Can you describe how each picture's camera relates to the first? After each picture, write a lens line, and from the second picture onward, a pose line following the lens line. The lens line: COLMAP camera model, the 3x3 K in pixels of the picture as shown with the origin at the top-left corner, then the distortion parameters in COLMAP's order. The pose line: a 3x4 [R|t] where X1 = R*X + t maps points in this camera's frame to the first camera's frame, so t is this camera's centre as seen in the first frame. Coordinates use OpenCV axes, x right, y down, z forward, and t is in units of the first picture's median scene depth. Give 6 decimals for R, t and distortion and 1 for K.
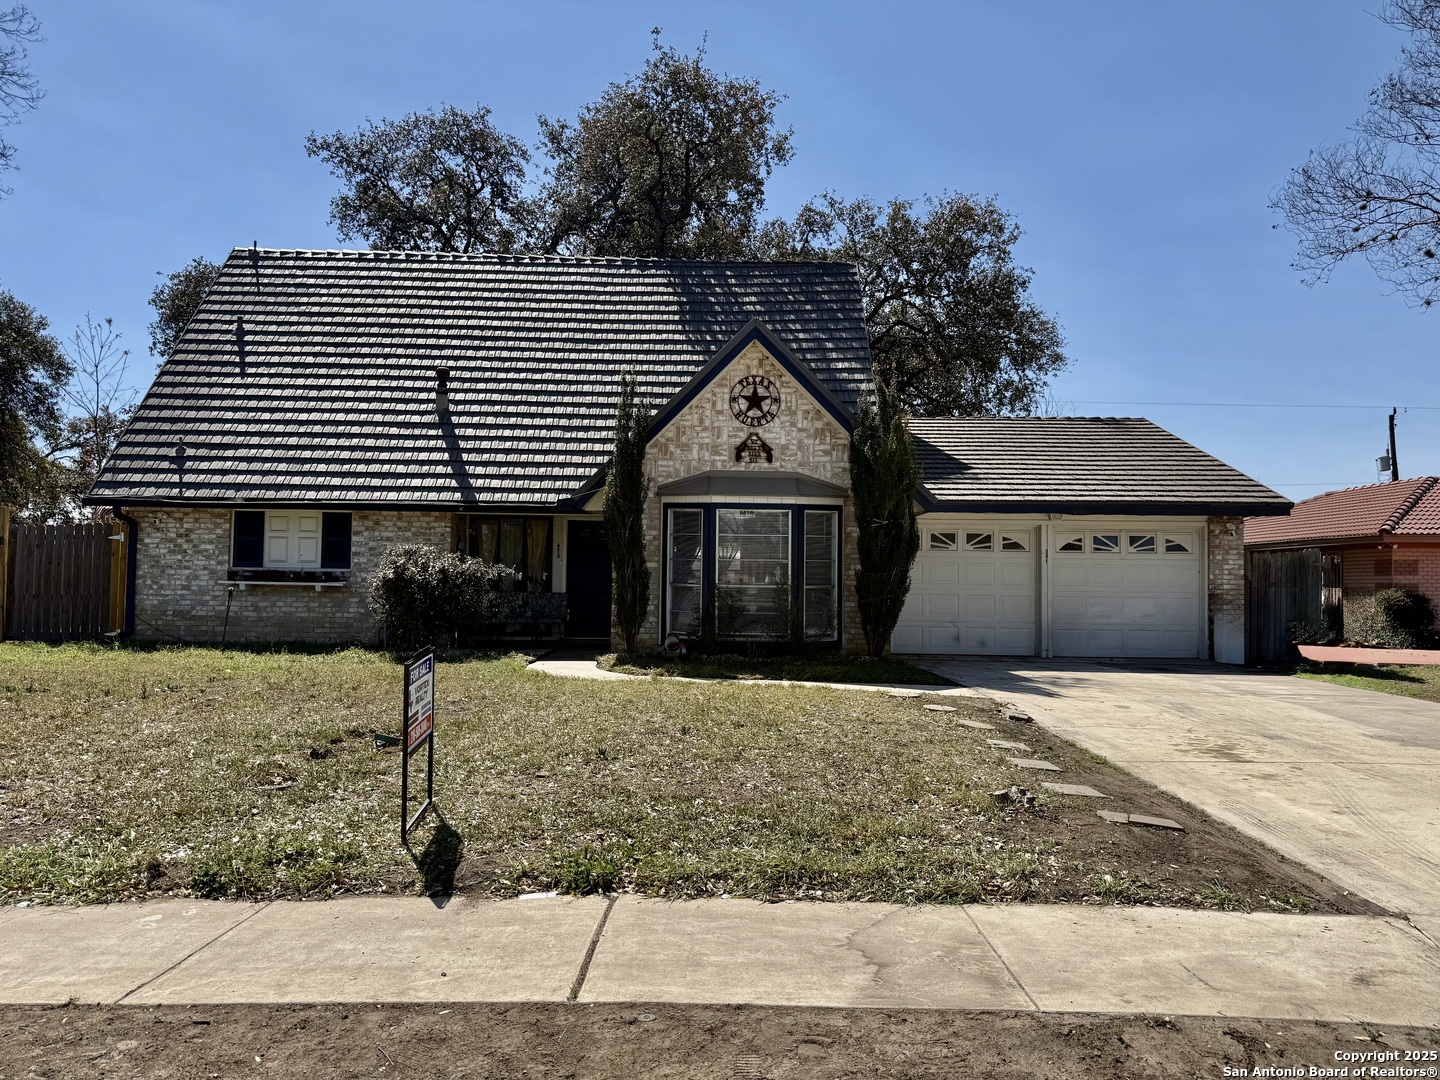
lens RADIAL K [[1003.8, 0, 712.8], [0, 1003.8, 540.1], [0, 0, 1]] dist [0.022524, -0.037093]
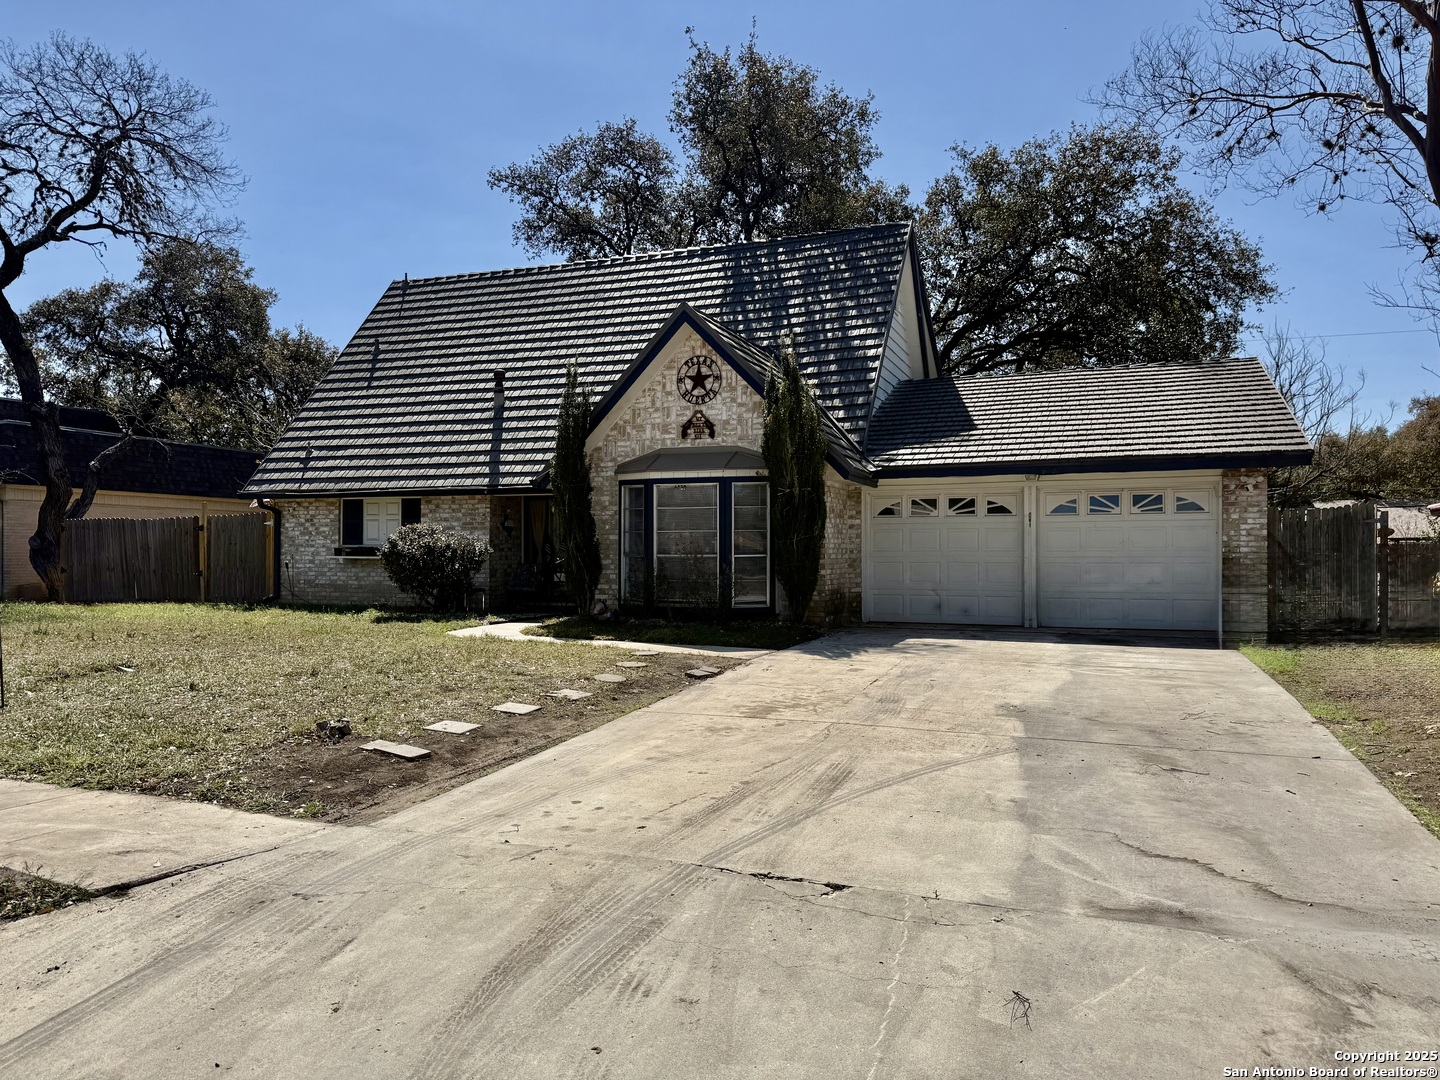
lens RADIAL K [[1003.8, 0, 711.0], [0, 1003.8, 535.4], [0, 0, 1]] dist [0.022524, -0.037093]
pose [[0.926586, -0.019299, -0.375588, 0.414041], [0.027891, 0.999459, 0.017451, 0.006129], [0.375048, -0.026645, 0.926623, 0.019090]]
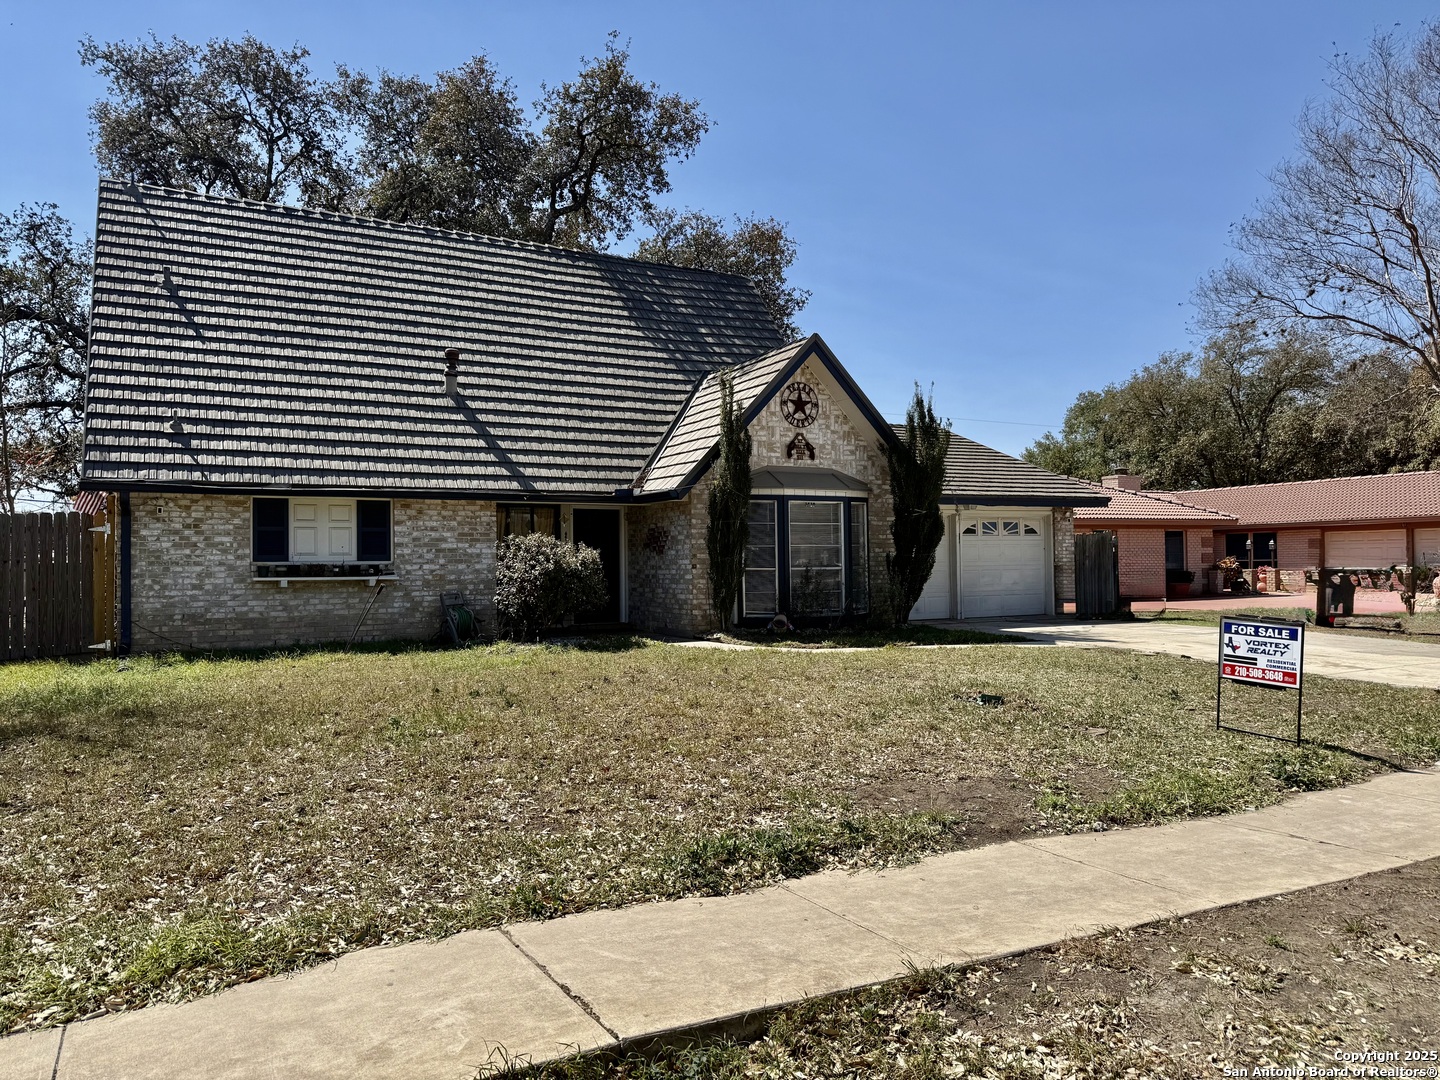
lens RADIAL K [[1003.8, 0, 717.7], [0, 1003.8, 546.4], [0, 0, 1]] dist [0.022524, -0.037093]
pose [[0.882141, -0.015840, 0.470719, -0.534115], [0.004109, 0.999655, 0.025940, -0.007821], [-0.470967, -0.020949, 0.881902, 0.035212]]
